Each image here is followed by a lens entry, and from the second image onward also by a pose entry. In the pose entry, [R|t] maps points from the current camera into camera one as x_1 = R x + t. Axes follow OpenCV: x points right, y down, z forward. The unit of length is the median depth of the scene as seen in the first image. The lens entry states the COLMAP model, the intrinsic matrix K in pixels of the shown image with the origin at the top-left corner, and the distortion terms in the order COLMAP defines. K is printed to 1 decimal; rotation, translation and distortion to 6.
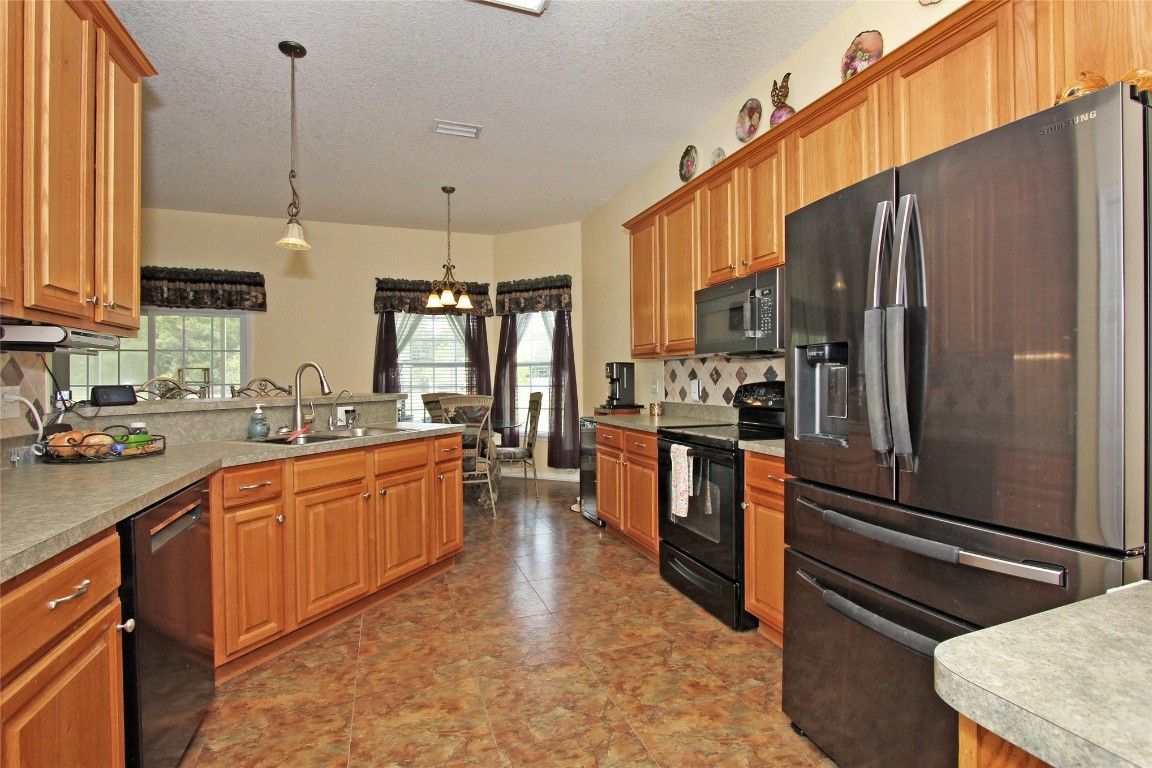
lens RADIAL K [[555.6, 0, 579.0], [0, 555.6, 377.4], [0, 0, 1]] dist [0.004583, 0.000787]
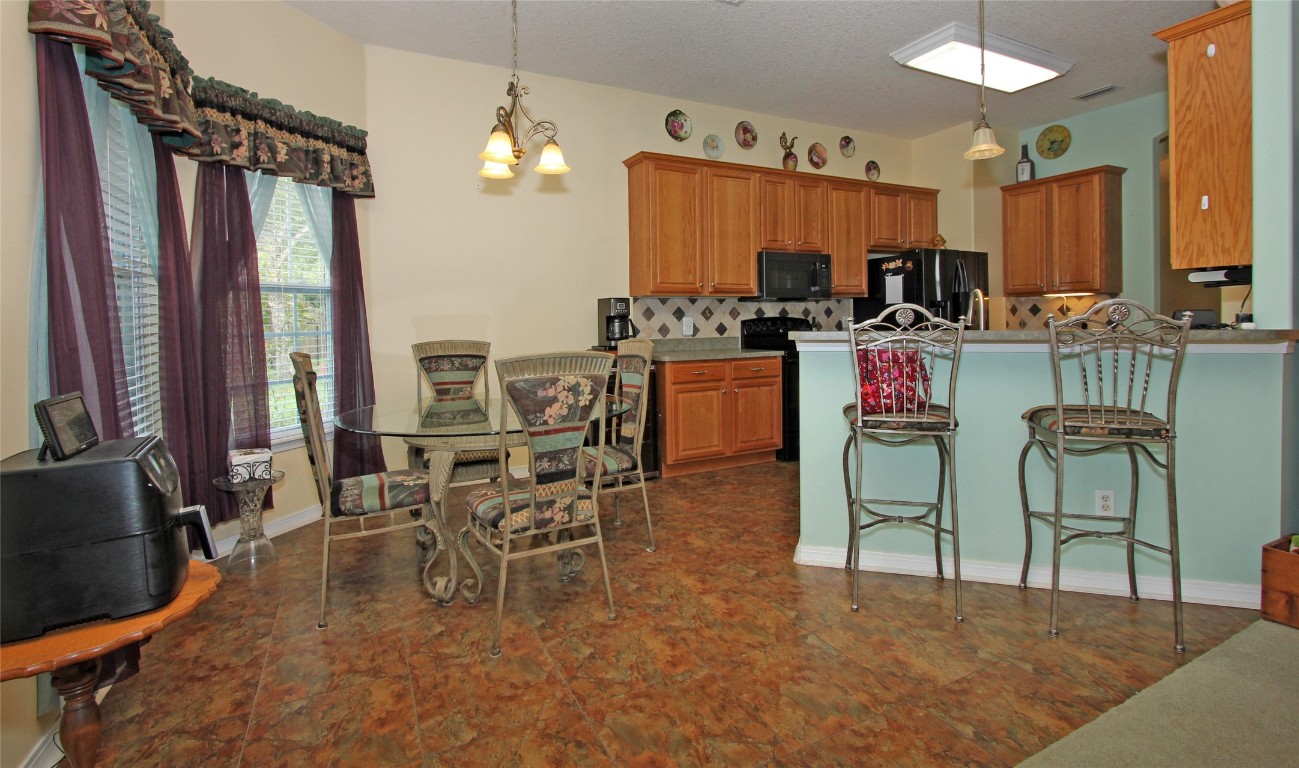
lens RADIAL K [[597.0, 0, 652.1], [0, 597.0, 333.6], [0, 0, 1]] dist [-0.027291, 0.000009]
pose [[-0.134034, -0.013983, 0.990878, -1.006515], [0.012725, 0.999794, 0.015830, 0.017871], [-0.990895, 0.014730, -0.133829, 1.231880]]
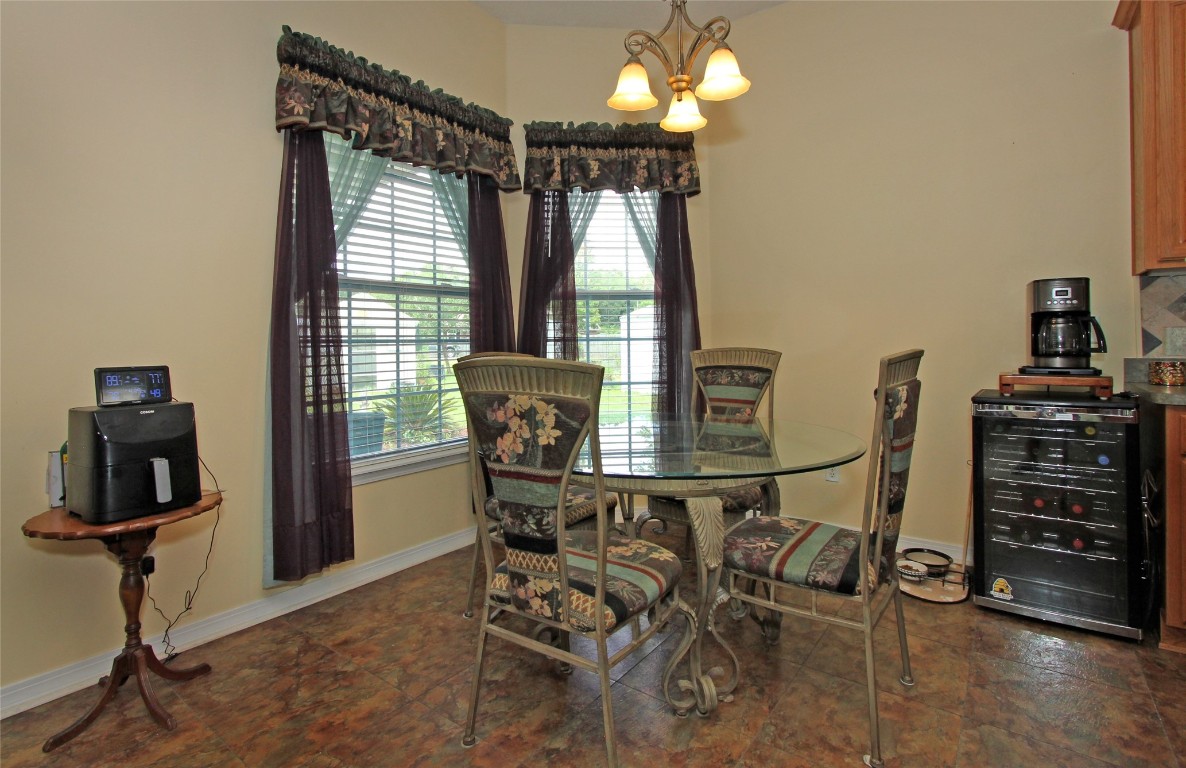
lens RADIAL K [[574.3, 0, 566.9], [0, 574.3, 341.7], [0, 0, 1]] dist [-0.020031, -0.000037]
pose [[0.840792, 0.000425, 0.541358, -0.639087], [0.001232, 0.999996, -0.002699, 0.032318], [-0.541357, 0.002936, 0.840788, 0.944837]]
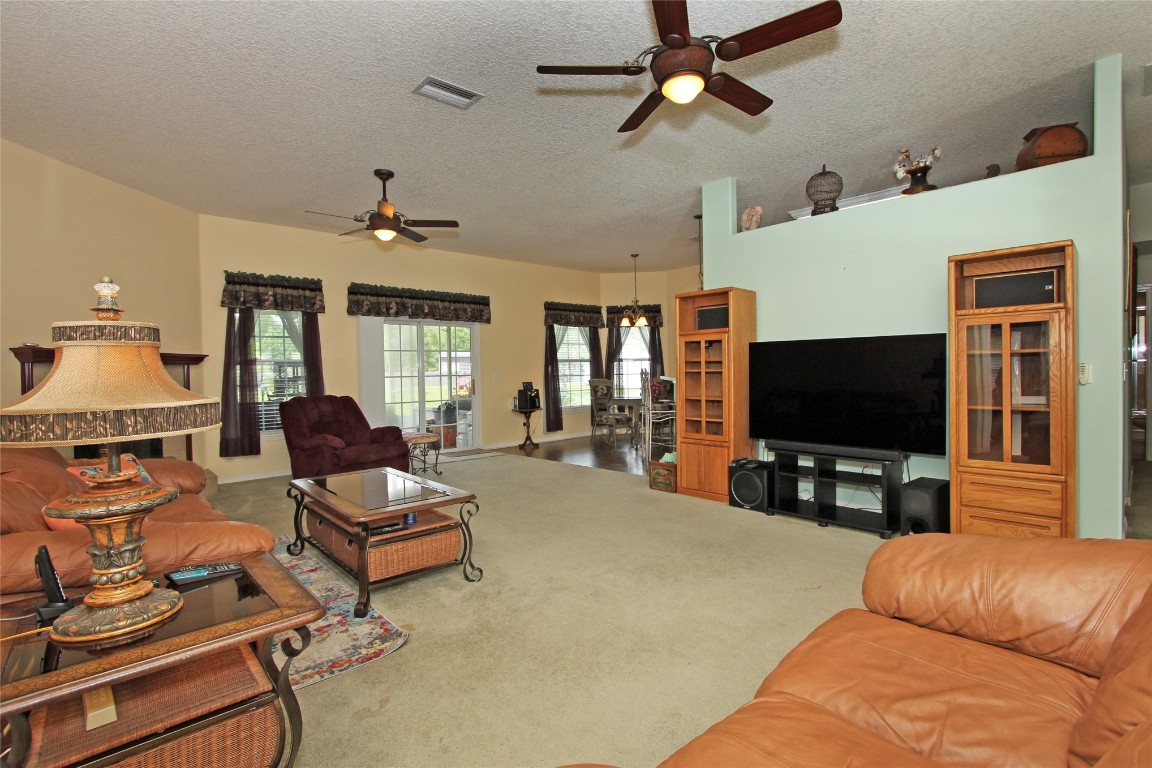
lens RADIAL K [[534.9, 0, 581.8], [0, 534.9, 378.2], [0, 0, 1]] dist [-0.016711, 0.000692]
pose [[0.917278, -0.017734, 0.397853, -1.318462], [0.014157, 0.999829, 0.011926, 0.012346], [-0.397996, -0.005307, 0.917372, -0.517596]]
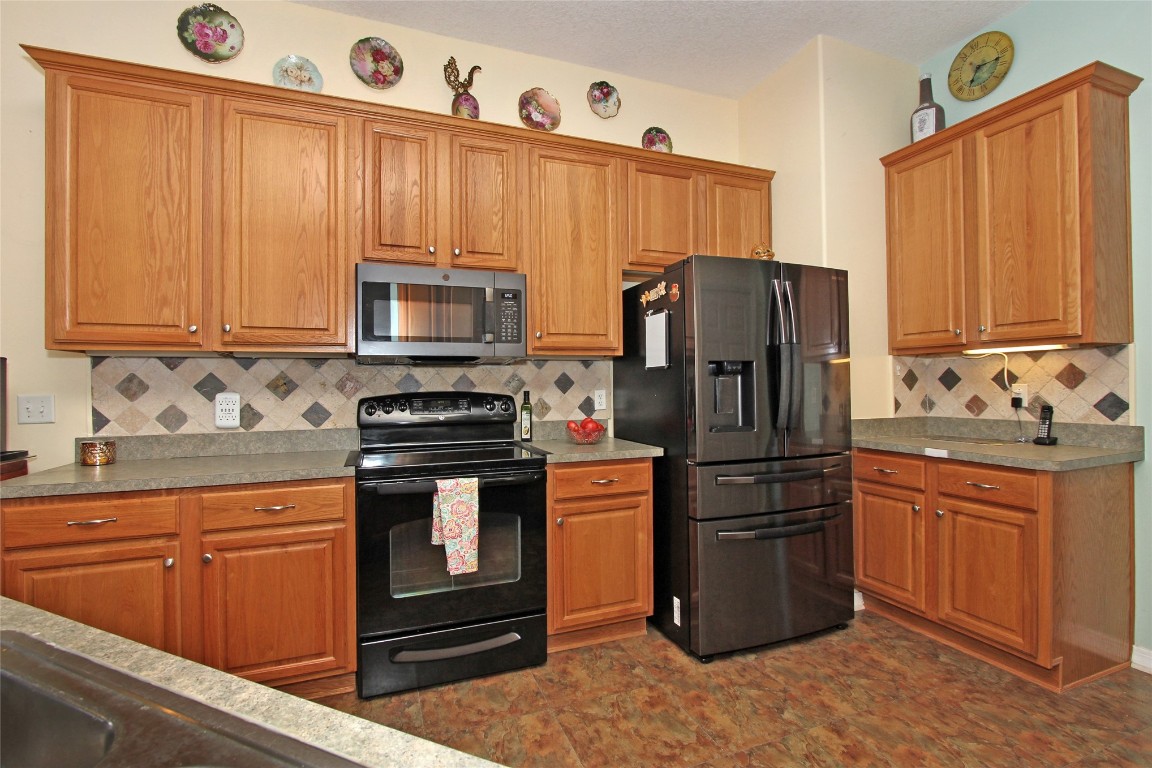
lens RADIAL K [[547.0, 0, 576.0], [0, 547.0, 384.0], [0, 0, 1]] dist [-0.015933, 0.000367]
pose [[-0.044534, 0.011927, 0.998937, -0.402233], [0.009256, 0.999891, -0.011526, 0.005158], [-0.998965, 0.008732, -0.044640, 0.641478]]
